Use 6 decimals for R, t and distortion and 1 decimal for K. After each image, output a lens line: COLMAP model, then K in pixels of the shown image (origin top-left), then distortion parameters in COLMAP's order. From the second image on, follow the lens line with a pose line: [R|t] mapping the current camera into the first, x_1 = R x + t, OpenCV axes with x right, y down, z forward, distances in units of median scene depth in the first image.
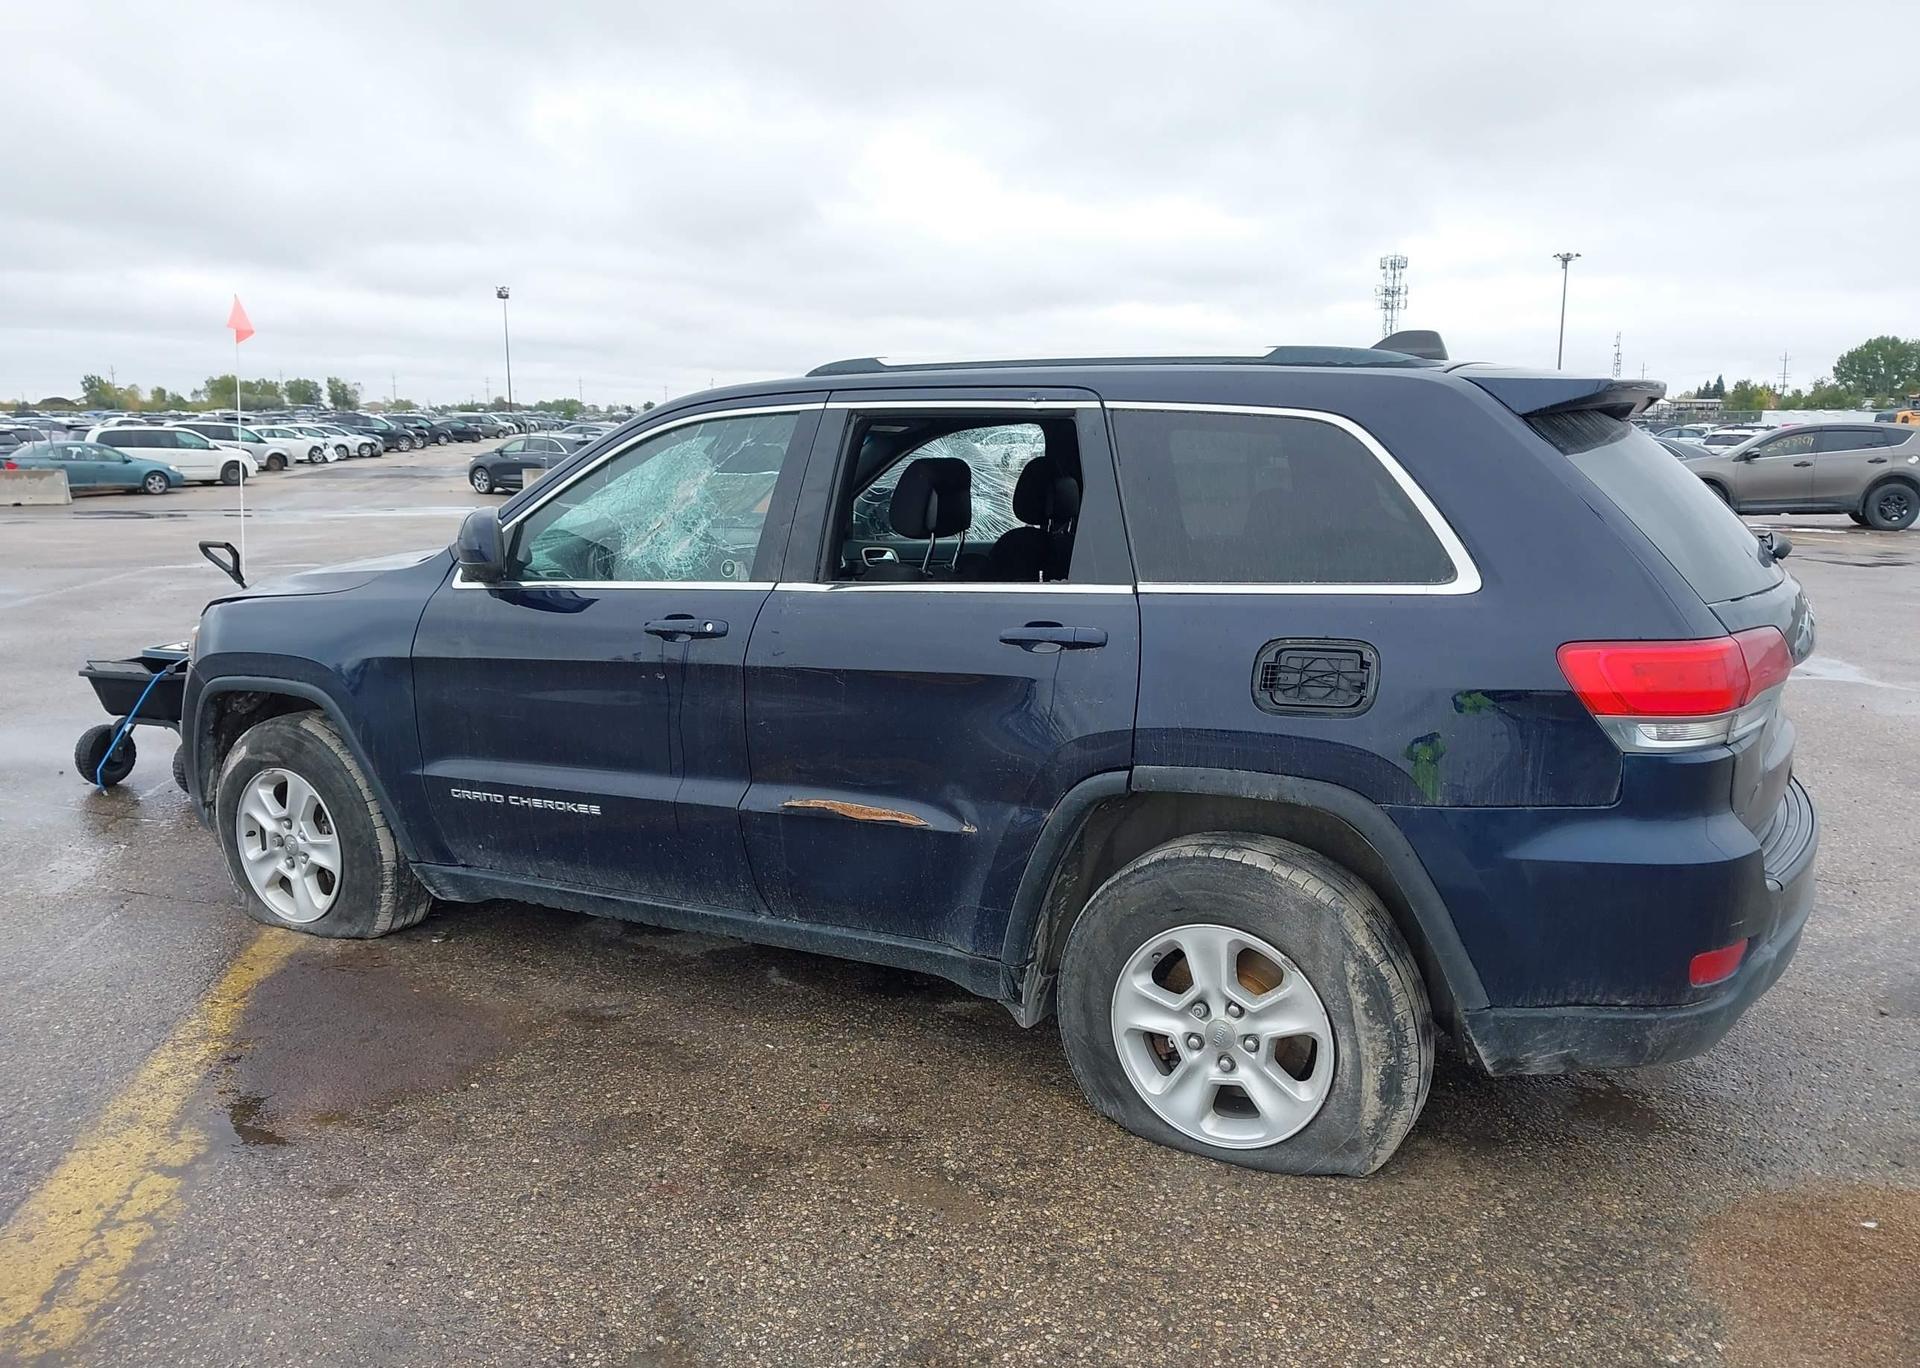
lens RADIAL K [[1484.7, 0, 956.6], [0, 1484.7, 743.9], [0, 0, 1]] dist [0.057028, -0.094111]
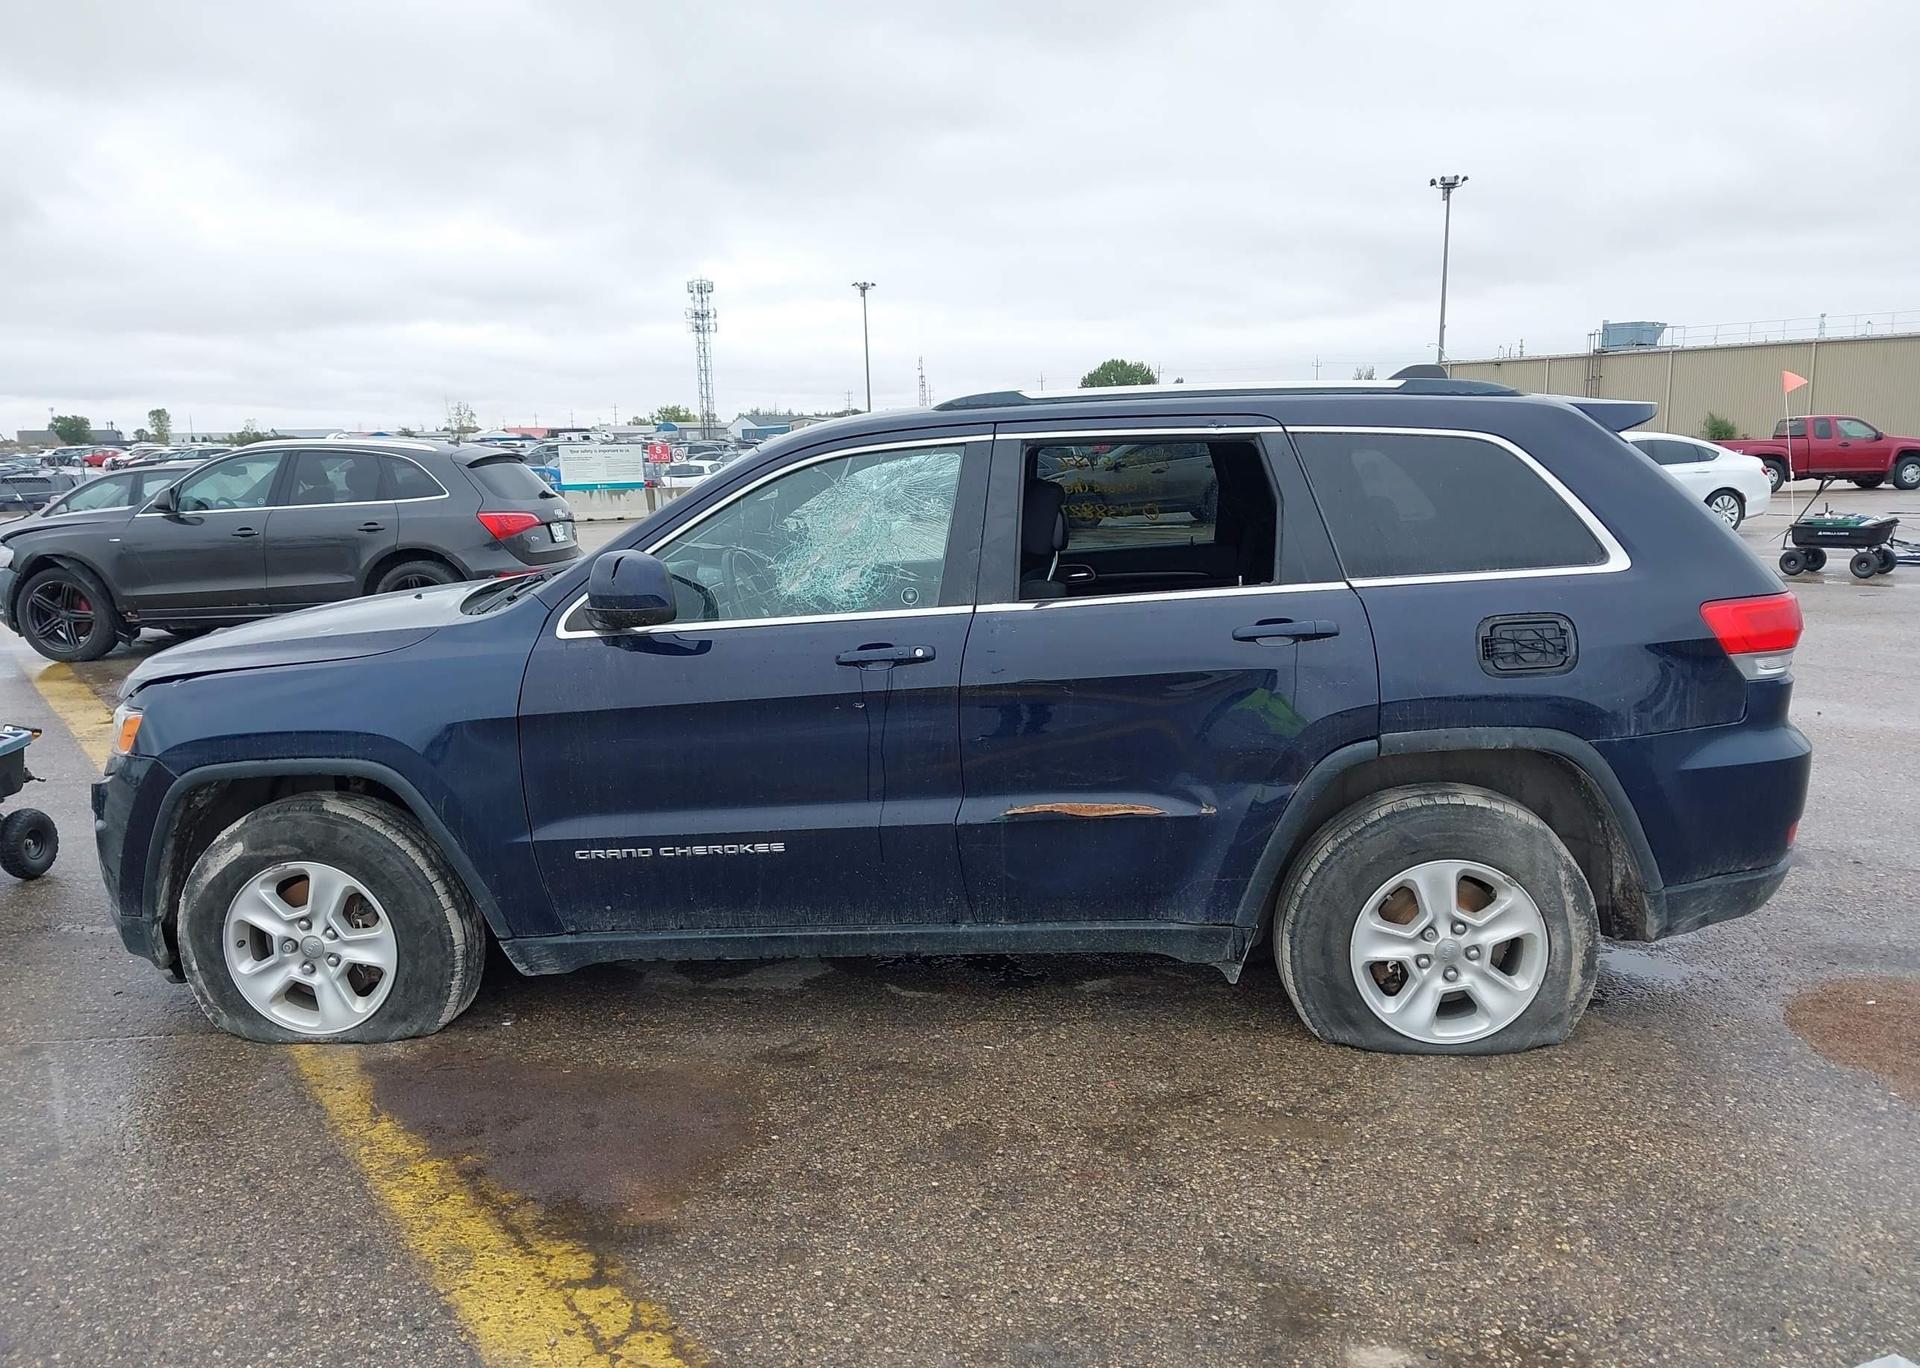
lens RADIAL K [[1484.7, 0, 956.6], [0, 1484.7, 743.9], [0, 0, 1]] dist [0.057028, -0.094111]
pose [[0.905840, -0.105656, 0.410233, -0.620874], [0.111038, 0.993758, 0.010758, -0.025434], [-0.408809, 0.035807, 0.911917, 0.056291]]
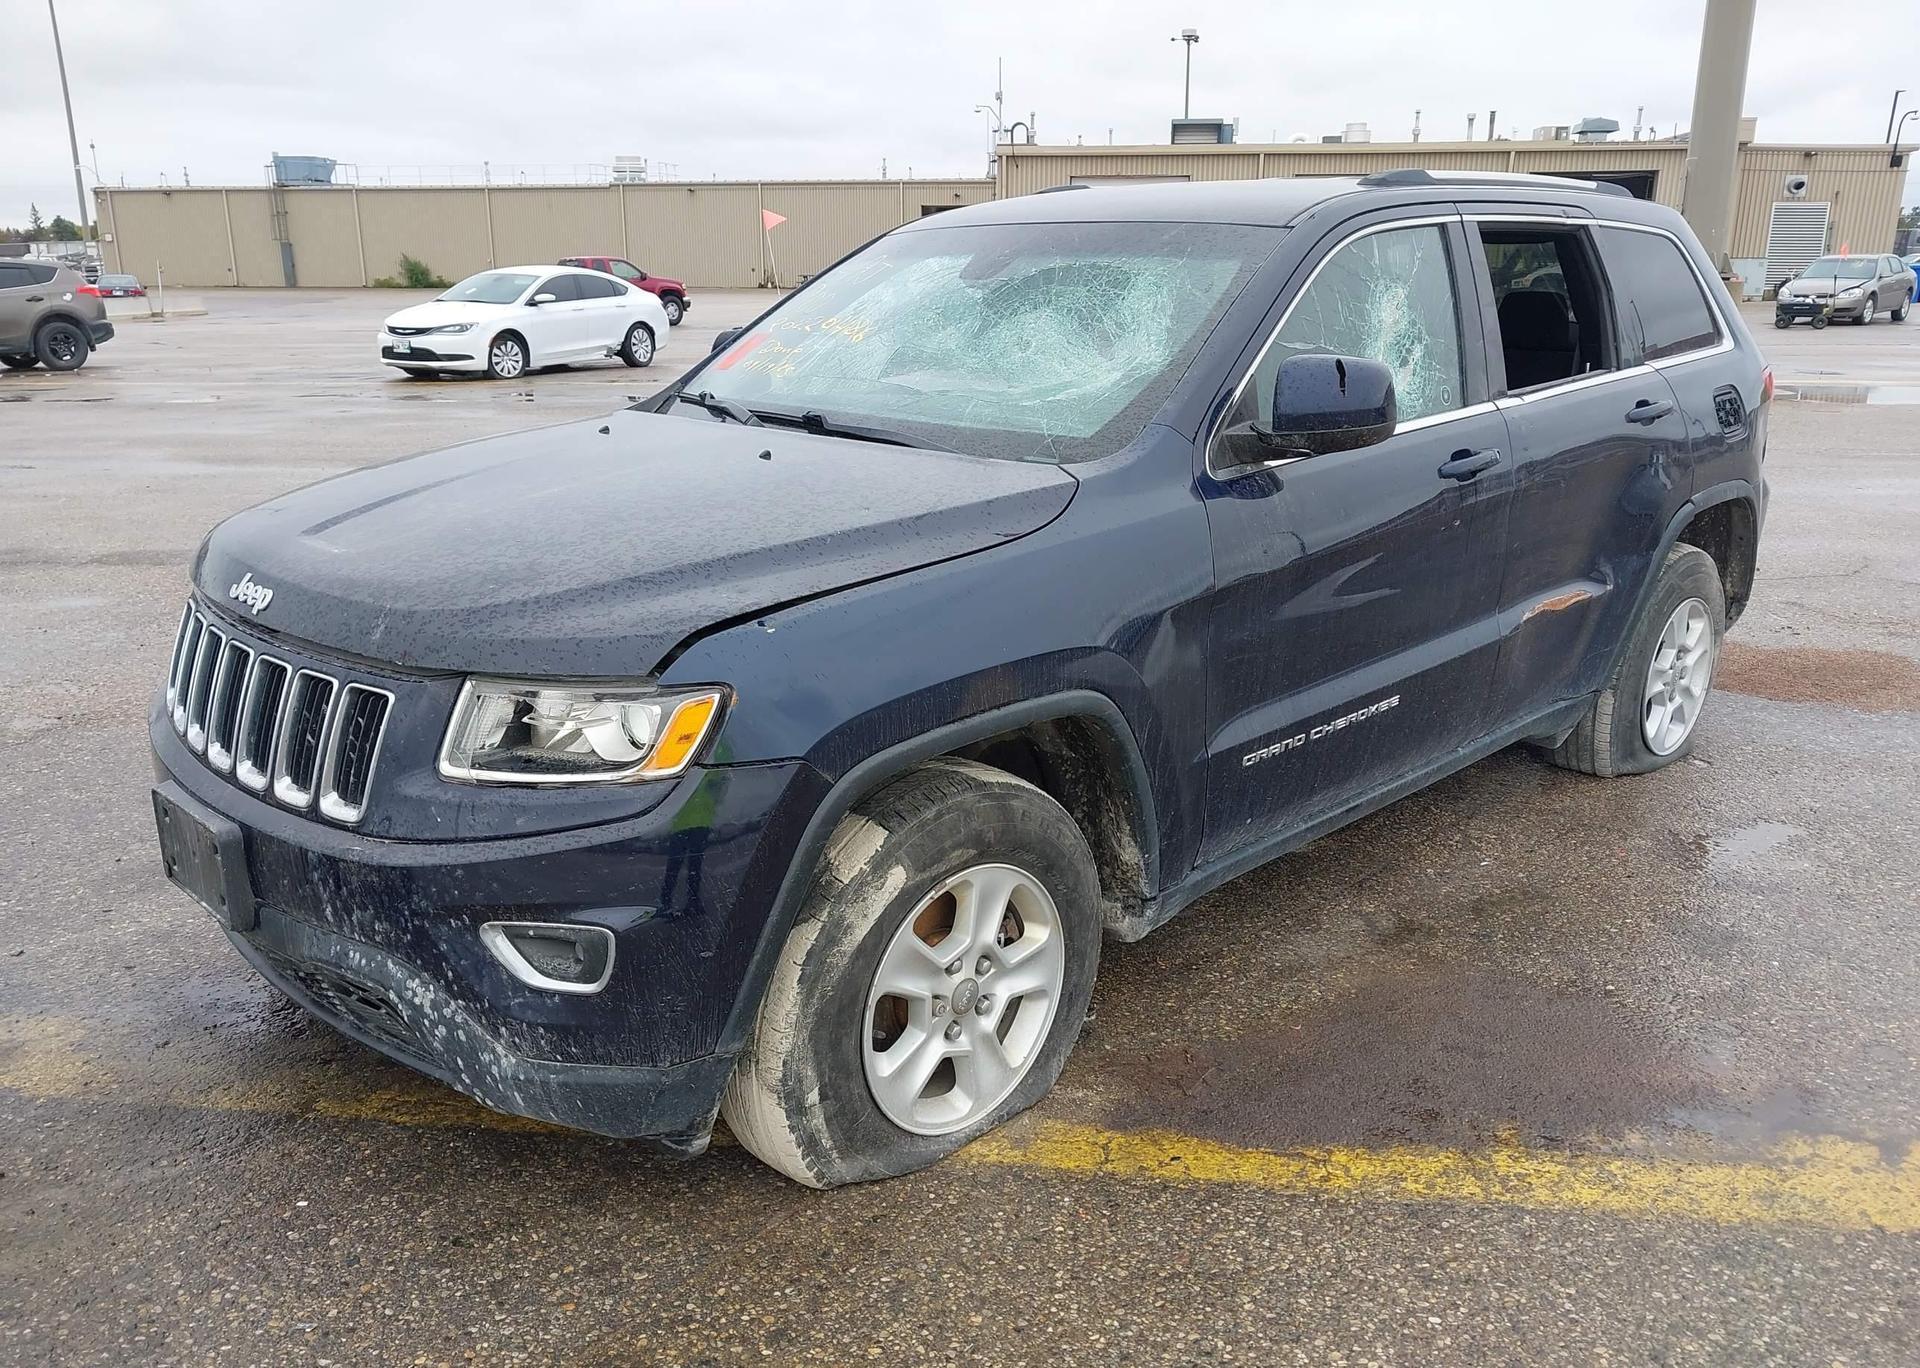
lens RADIAL K [[1486.4, 0, 952.7], [0, 1486.4, 708.5], [0, 0, 1]] dist [0.053041, -0.045391]
pose [[0.296754, -0.277931, 0.913615, -1.288485], [0.207639, 0.952601, 0.222347, -0.226503], [-0.932107, 0.123720, 0.340397, 1.101687]]
